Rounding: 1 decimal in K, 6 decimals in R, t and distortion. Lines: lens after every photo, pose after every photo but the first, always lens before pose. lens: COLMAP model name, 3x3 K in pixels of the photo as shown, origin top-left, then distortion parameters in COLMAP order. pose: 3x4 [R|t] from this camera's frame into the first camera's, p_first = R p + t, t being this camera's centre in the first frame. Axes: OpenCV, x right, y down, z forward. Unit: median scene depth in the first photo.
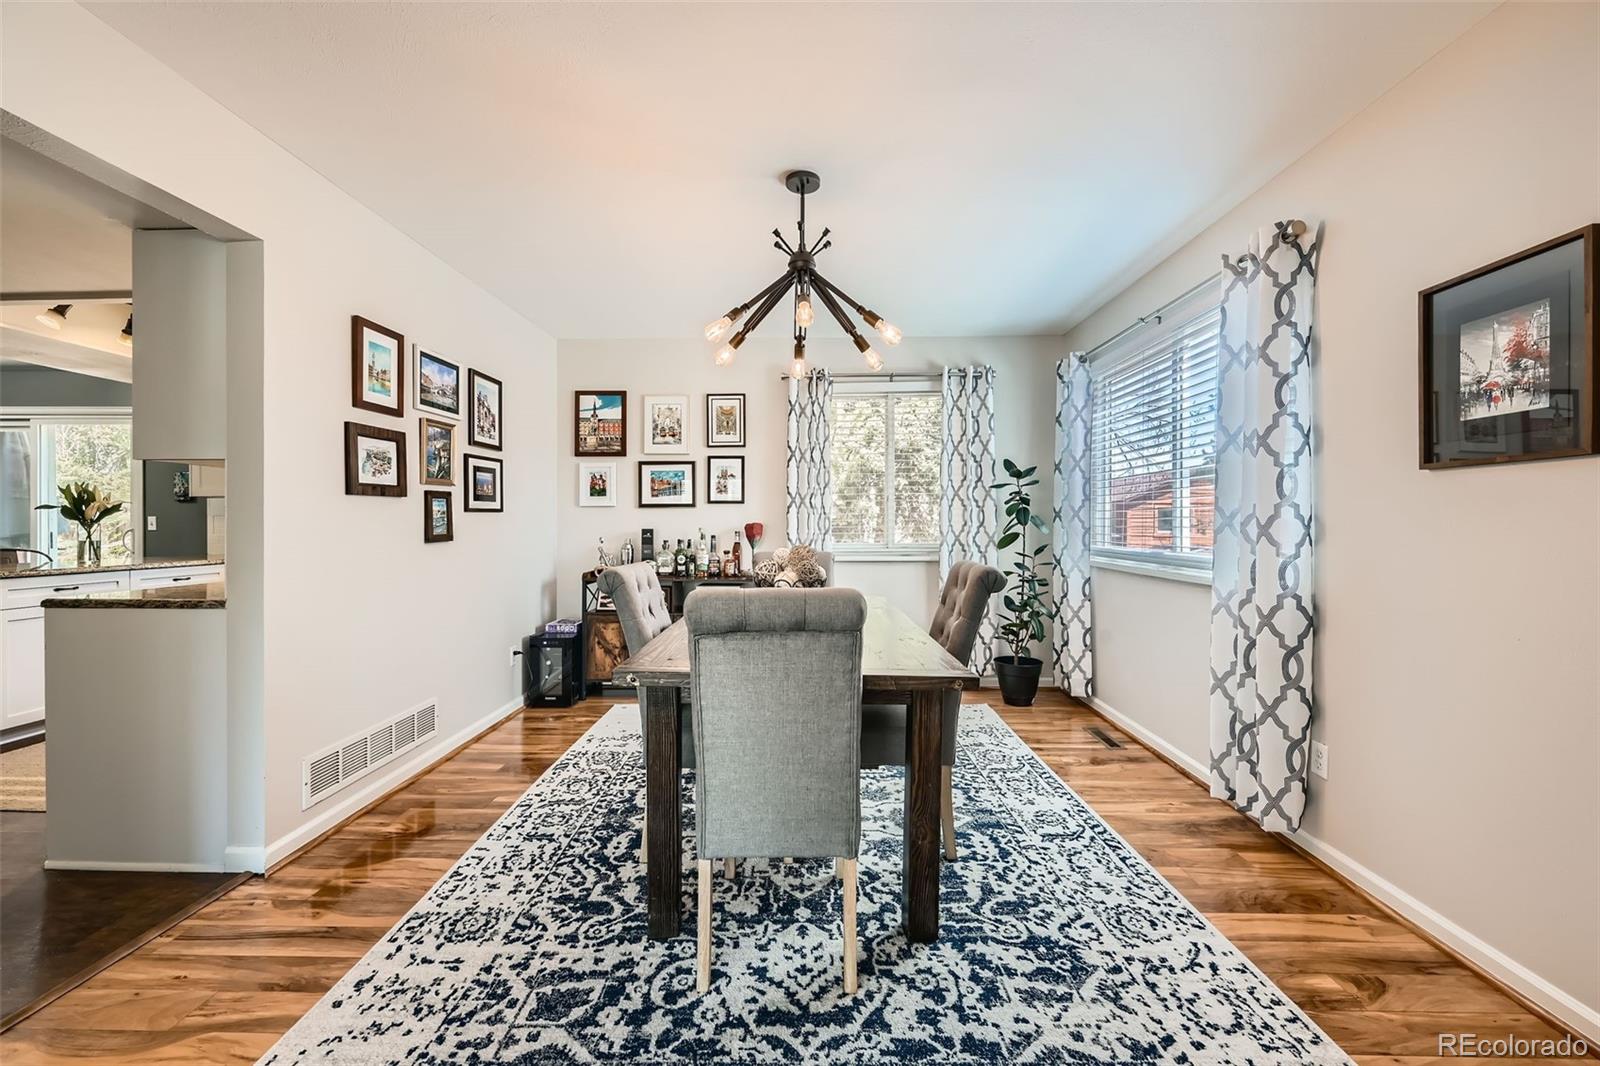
lens RADIAL K [[638.5, 0, 802.5], [0, 638.5, 527.1], [0, 0, 1]] dist [-0.002308, 0.000782]
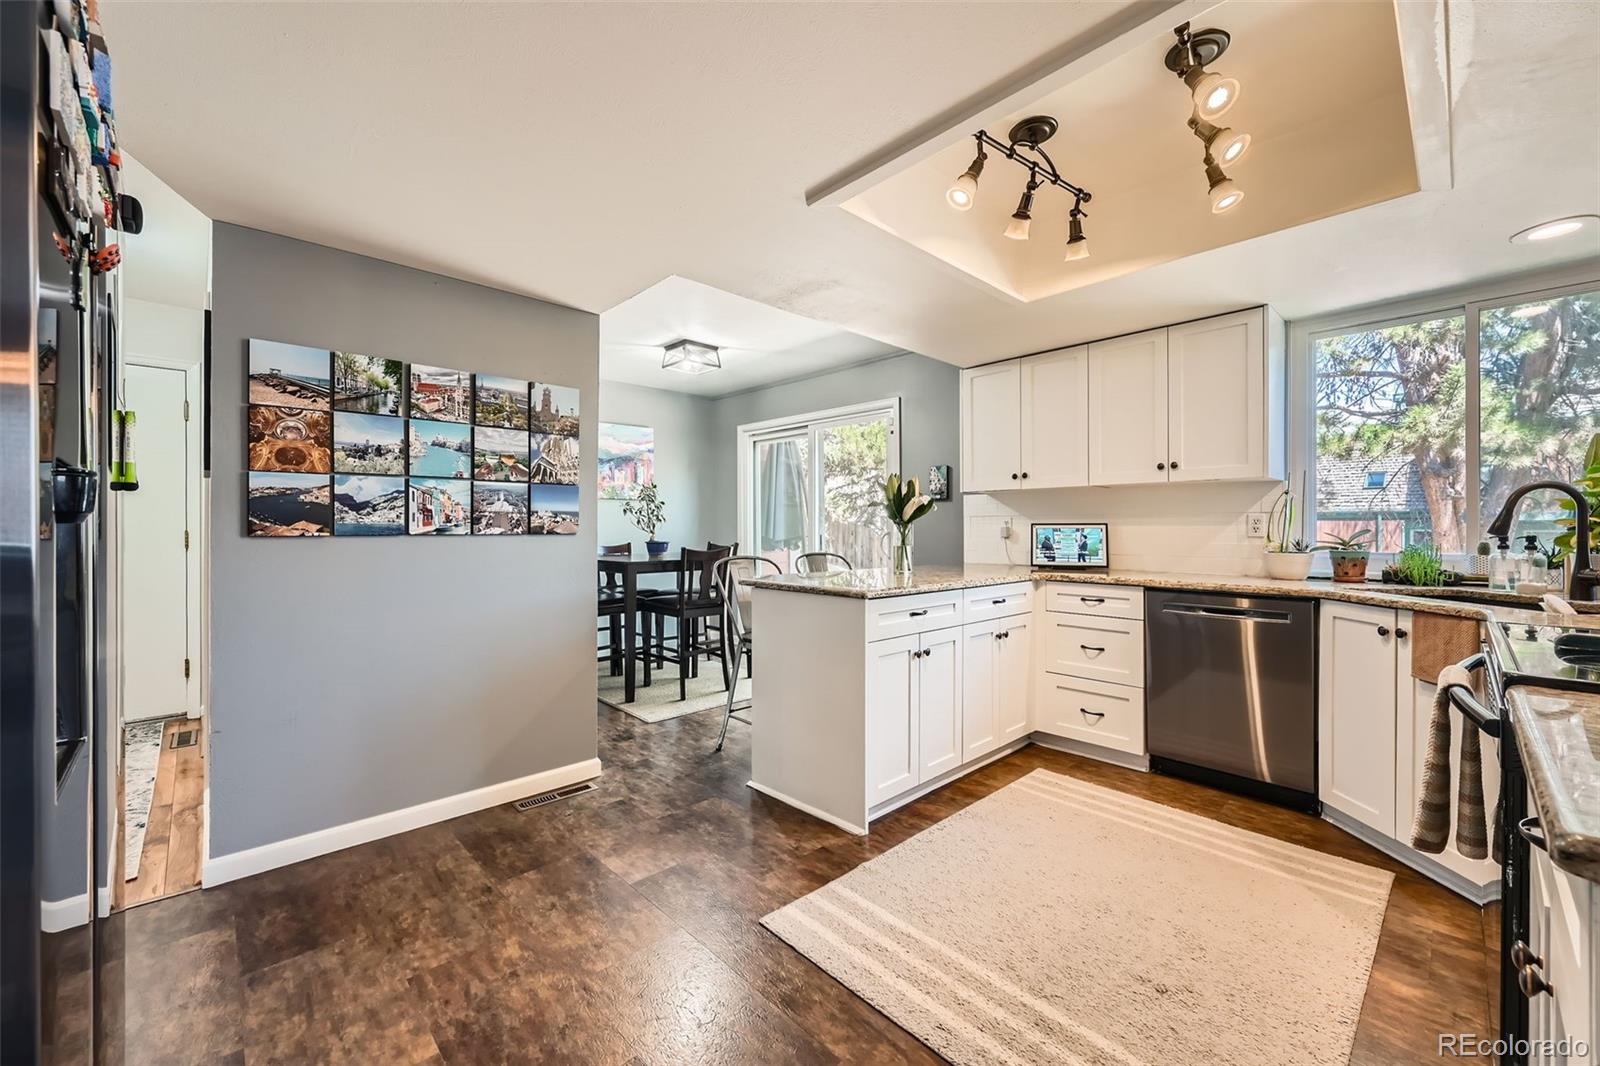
lens RADIAL K [[638.5, 0, 803.6], [0, 638.5, 527.9], [0, 0, 1]] dist [-0.002308, 0.000782]
pose [[0.705649, -0.000343, -0.708561, -0.874184], [-0.004116, 0.999981, -0.004584, 0.004133], [0.708549, 0.006151, 0.705635, 0.473072]]
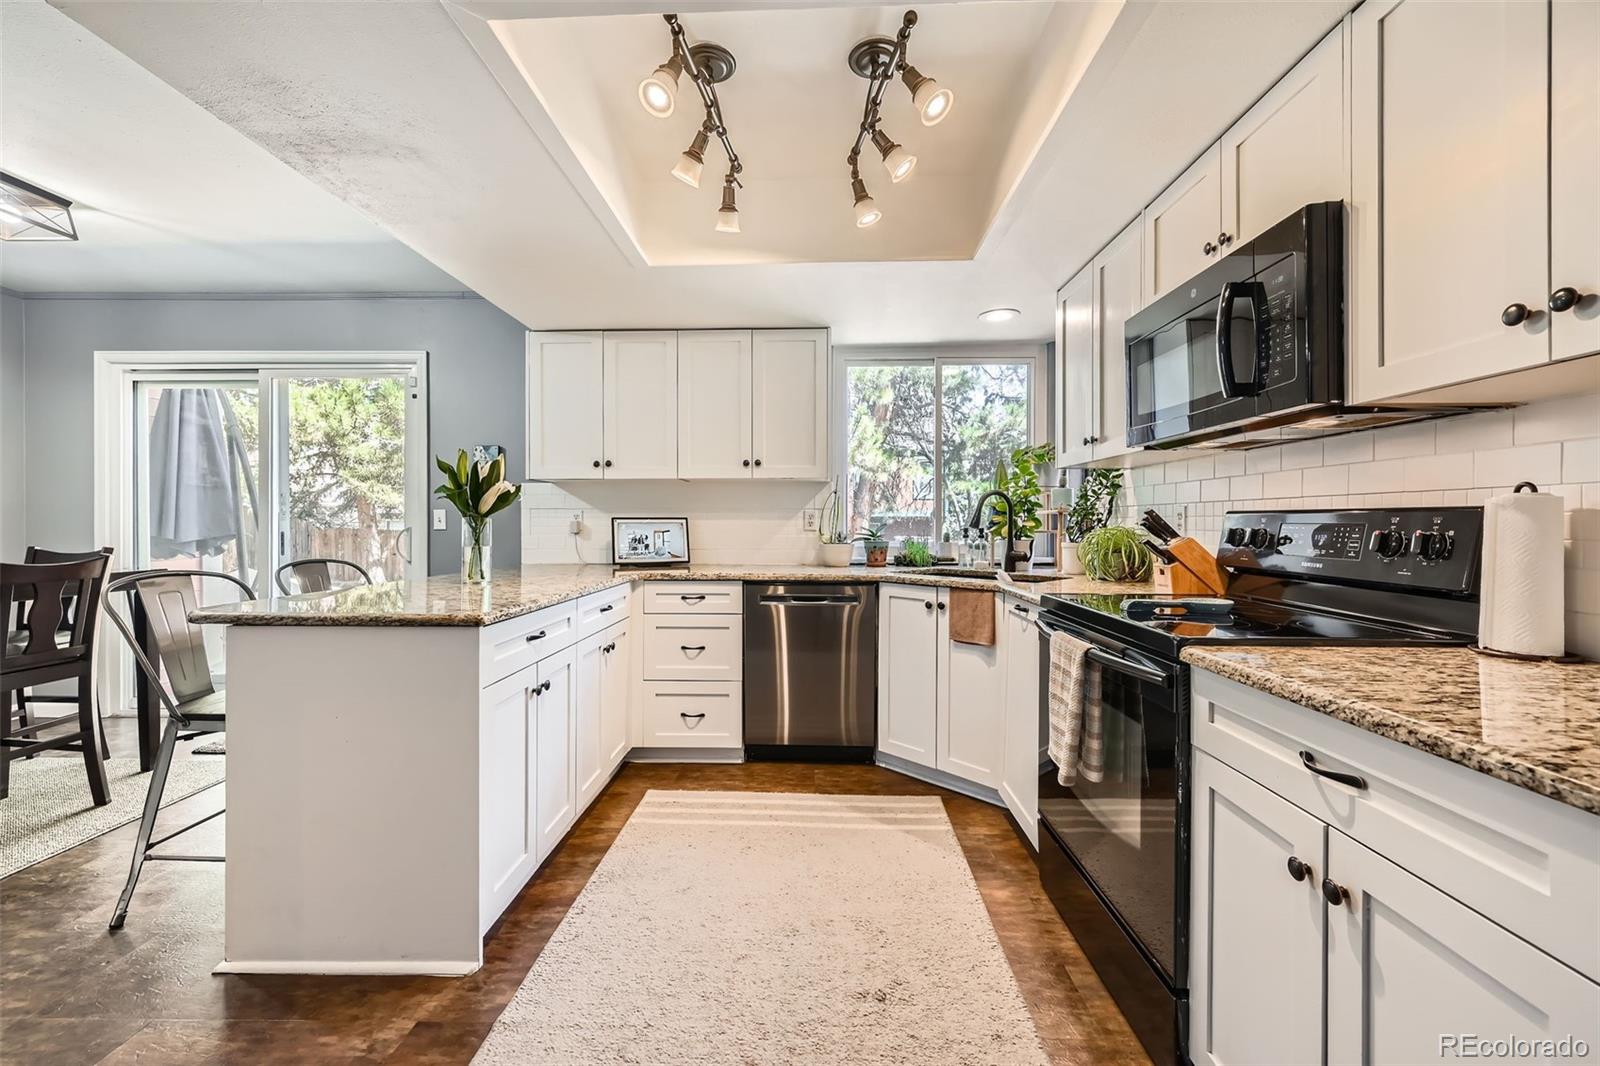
lens RADIAL K [[638.5, 0, 804.7], [0, 638.5, 522.4], [0, 0, 1]] dist [-0.002308, 0.000782]
pose [[0.999999, 0.001022, 0.000176, -1.108919], [-0.001021, 0.999986, -0.005115, 0.002099], [-0.000181, 0.005114, 0.999987, 0.543119]]
